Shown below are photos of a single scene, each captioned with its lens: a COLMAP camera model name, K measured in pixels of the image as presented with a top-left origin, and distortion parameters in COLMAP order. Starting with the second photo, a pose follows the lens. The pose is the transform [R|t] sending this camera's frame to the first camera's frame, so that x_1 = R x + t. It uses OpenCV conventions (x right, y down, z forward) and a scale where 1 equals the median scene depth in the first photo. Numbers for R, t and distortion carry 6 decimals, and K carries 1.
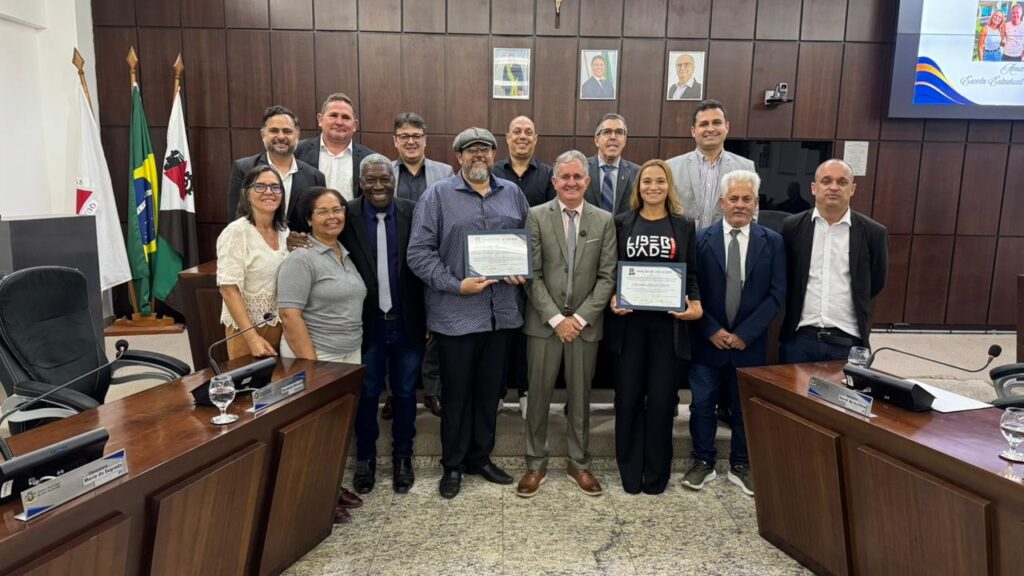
lens RADIAL K [[730.8, 0, 510.1], [0, 730.8, 290.4], [0, 0, 1]] dist [0.114388, -0.172260]
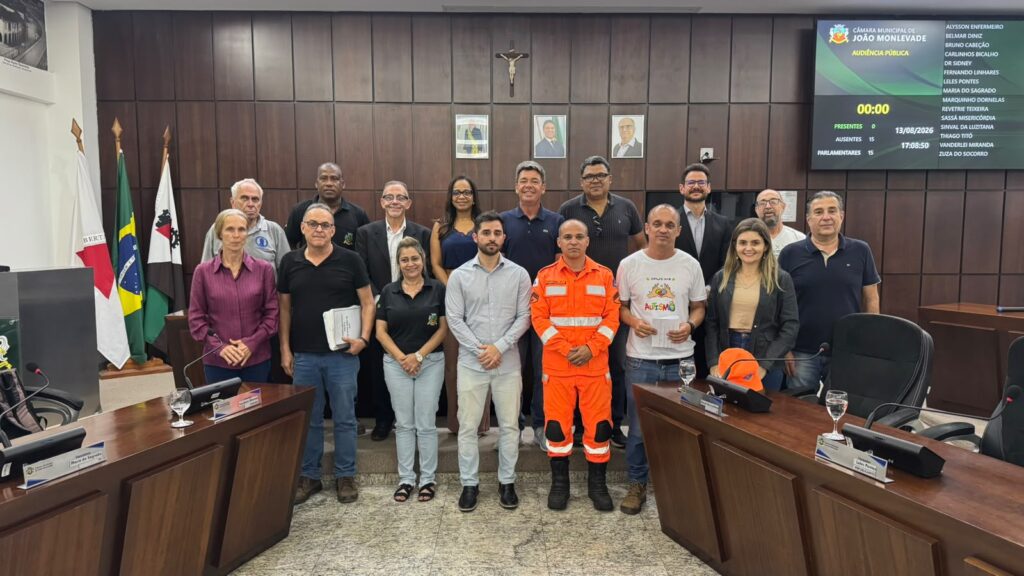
lens RADIAL K [[730.8, 0, 510.1], [0, 730.8, 290.4], [0, 0, 1]] dist [0.114388, -0.172260]
pose [[0.999865, -0.016167, -0.002827, 0.059974], [0.015922, 0.997284, -0.071910, 0.019309], [0.003982, 0.071856, 0.997407, -0.093538]]
